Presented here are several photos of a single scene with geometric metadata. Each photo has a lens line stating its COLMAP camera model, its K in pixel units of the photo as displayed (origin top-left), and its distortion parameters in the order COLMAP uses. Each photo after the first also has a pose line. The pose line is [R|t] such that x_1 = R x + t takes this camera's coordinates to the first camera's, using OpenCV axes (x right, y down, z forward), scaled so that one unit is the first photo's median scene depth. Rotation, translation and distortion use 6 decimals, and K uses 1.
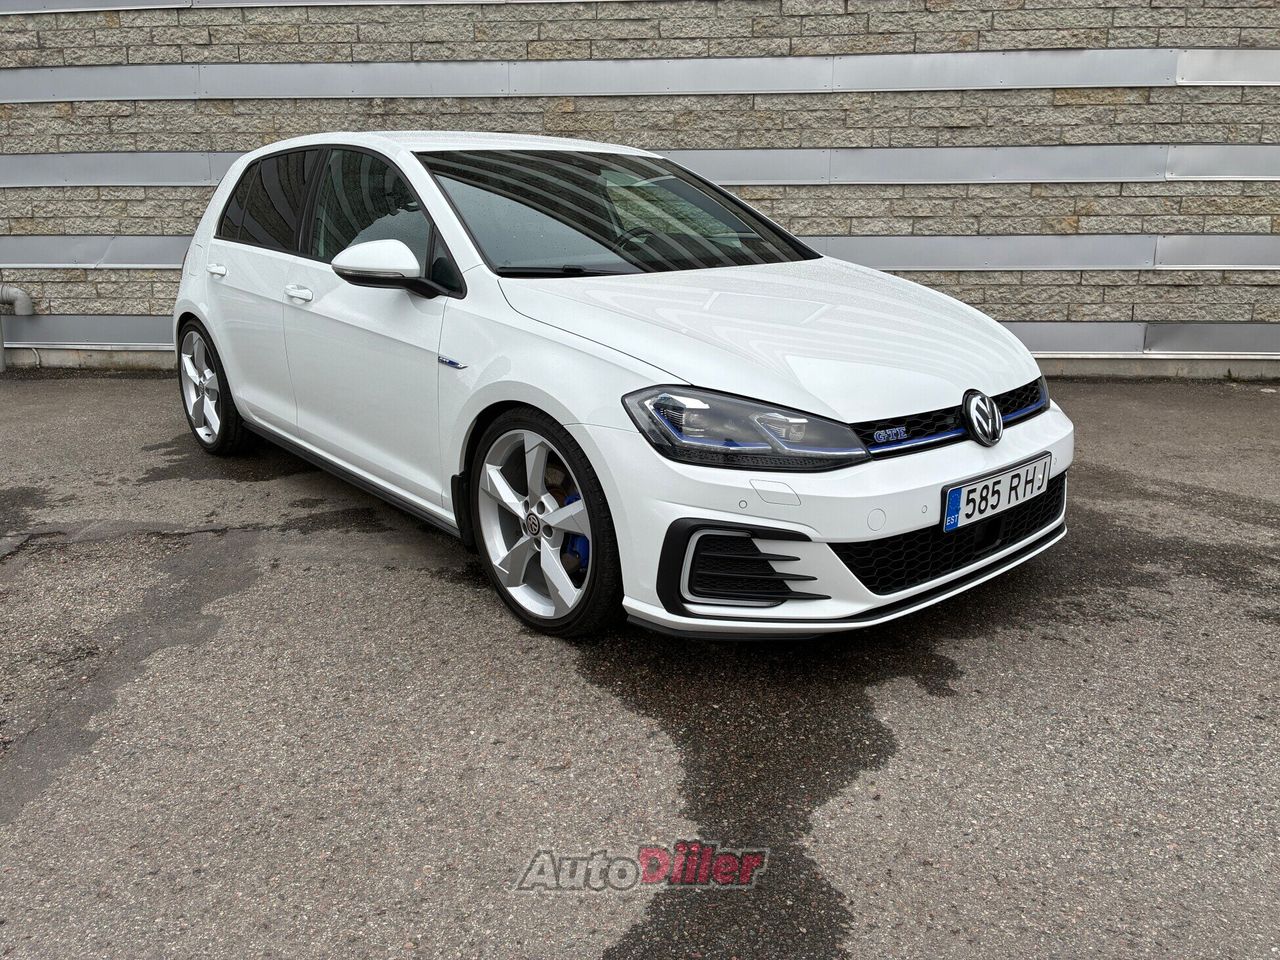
lens RADIAL K [[962.0, 0, 640.0], [0, 962.0, 480.0], [0, 0, 1]] dist [0.062582, -0.080019]
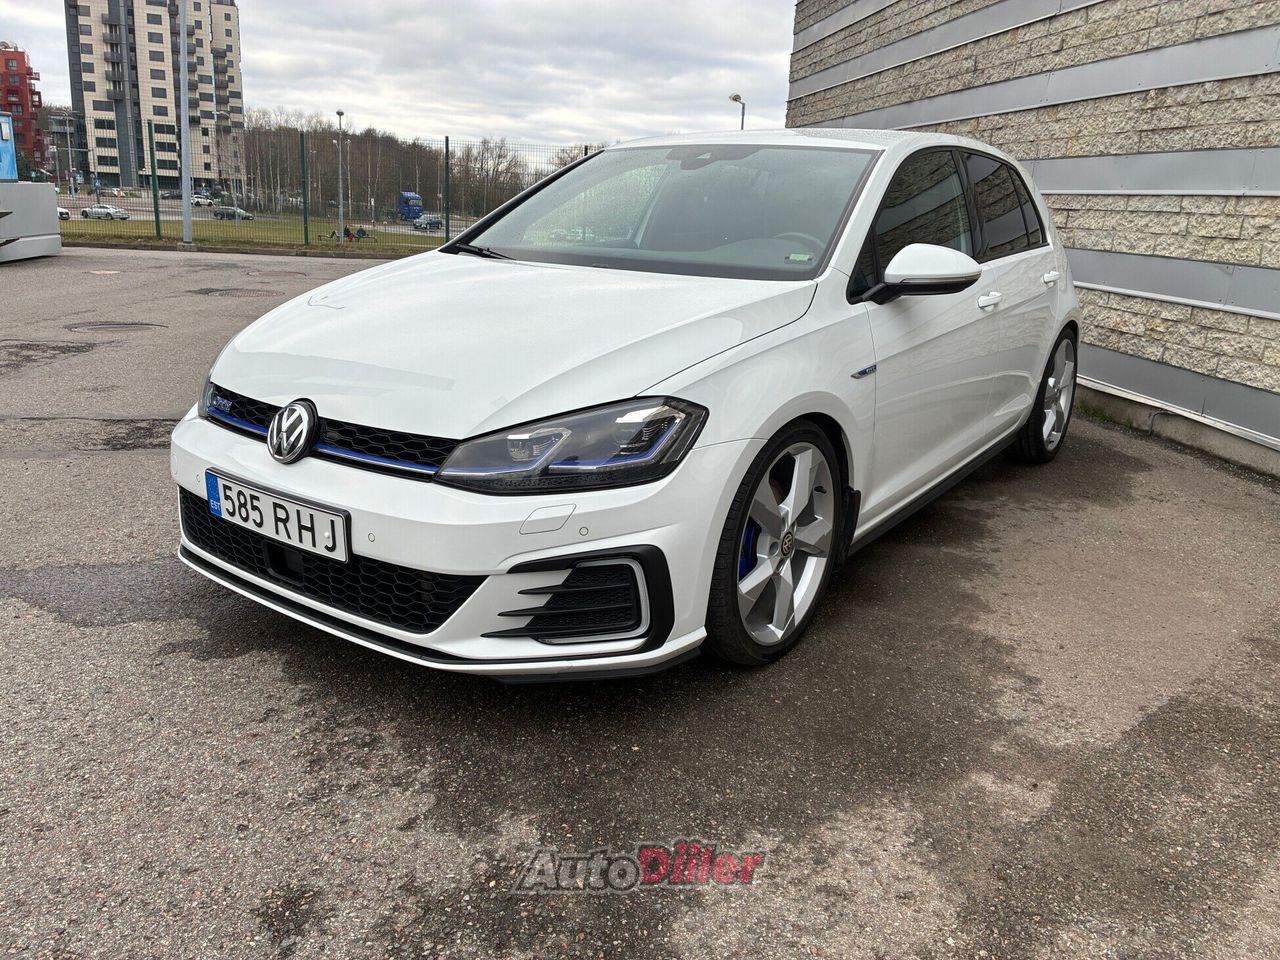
lens RADIAL K [[962.0, 0, 640.0], [0, 962.0, 480.0], [0, 0, 1]] dist [0.062582, -0.080019]
pose [[0.214499, 0.287536, -0.933441, 0.531659], [-0.306274, 0.927286, 0.215260, -0.130800], [0.927462, 0.239715, 0.286967, 0.443933]]
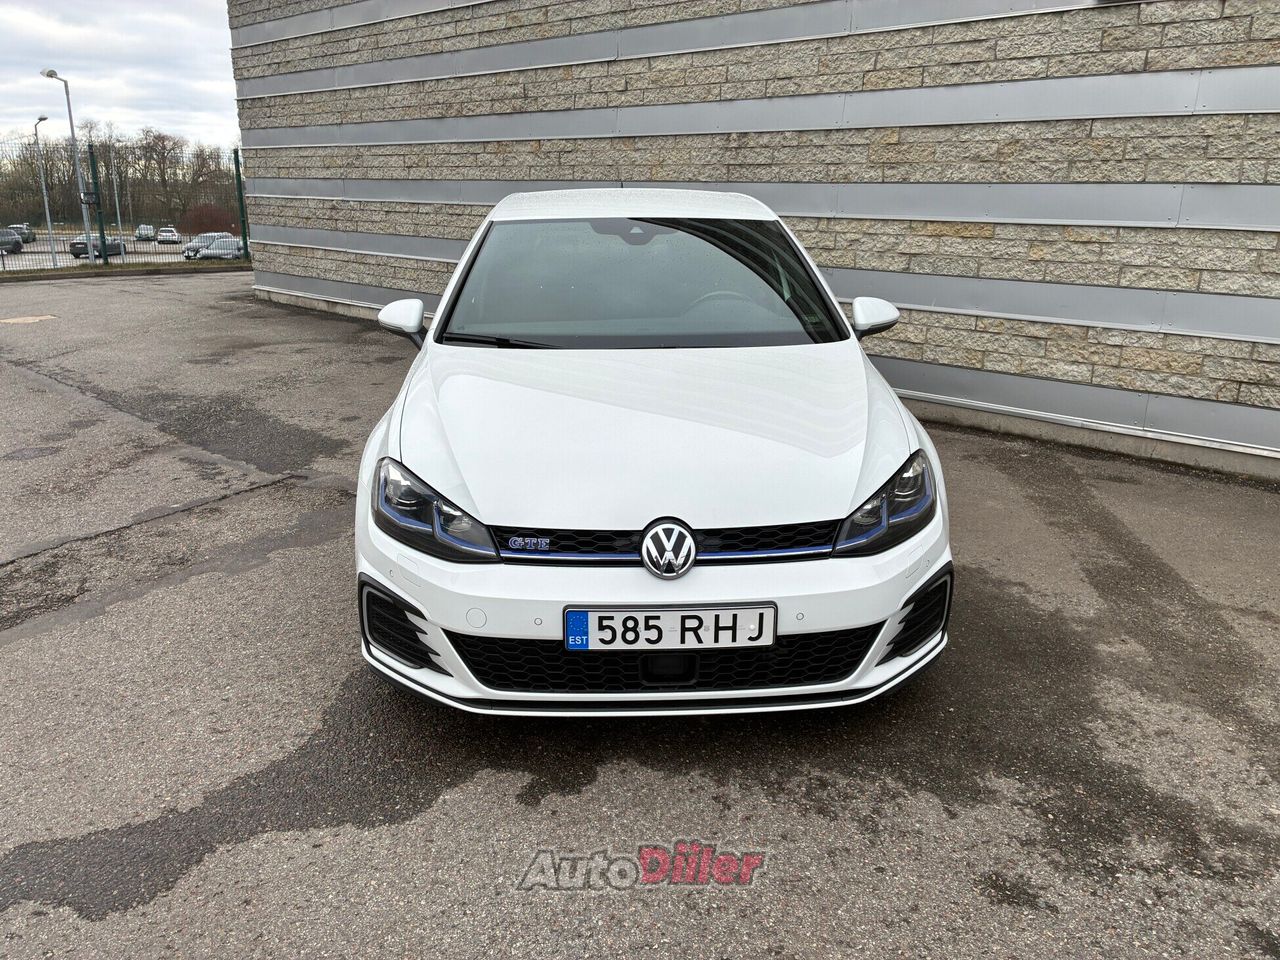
lens RADIAL K [[971.3, 0, 634.3], [0, 971.3, 477.8], [0, 0, 1]] dist [0.065927, -0.071575]
pose [[0.778101, 0.189946, -0.598732, 0.377907], [-0.179426, 0.980679, 0.077939, -0.085736], [0.601968, 0.046783, 0.797148, 0.088911]]
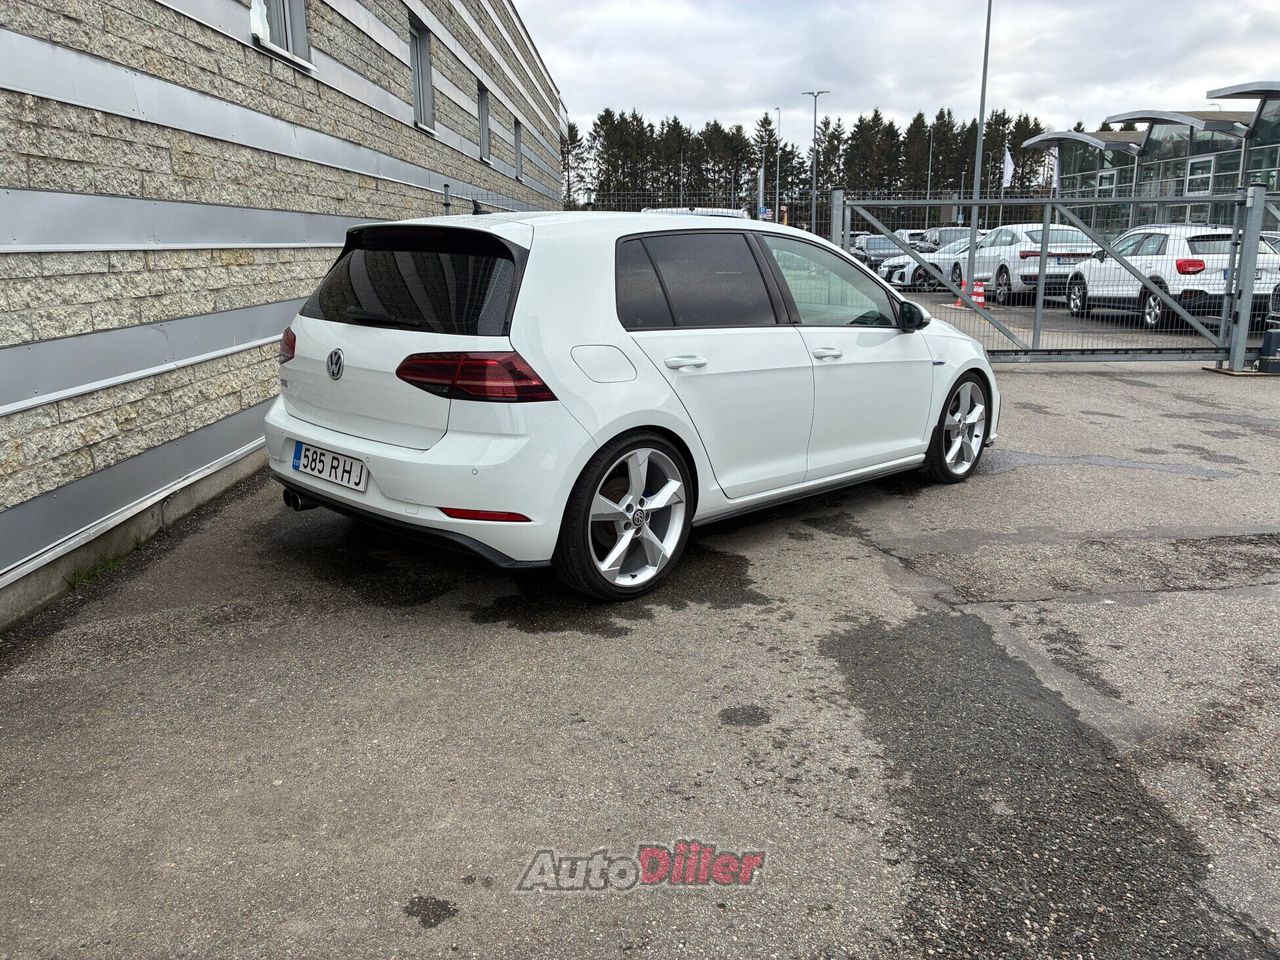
lens RADIAL K [[983.3, 0, 640.9], [0, 983.3, 494.8], [0, 0, 1]] dist [0.062210, -0.102999]
pose [[-0.095311, -0.243447, 0.965220, -0.925487], [0.267576, 0.927682, 0.260401, -0.243917], [-0.958811, 0.283089, -0.023278, 0.769476]]
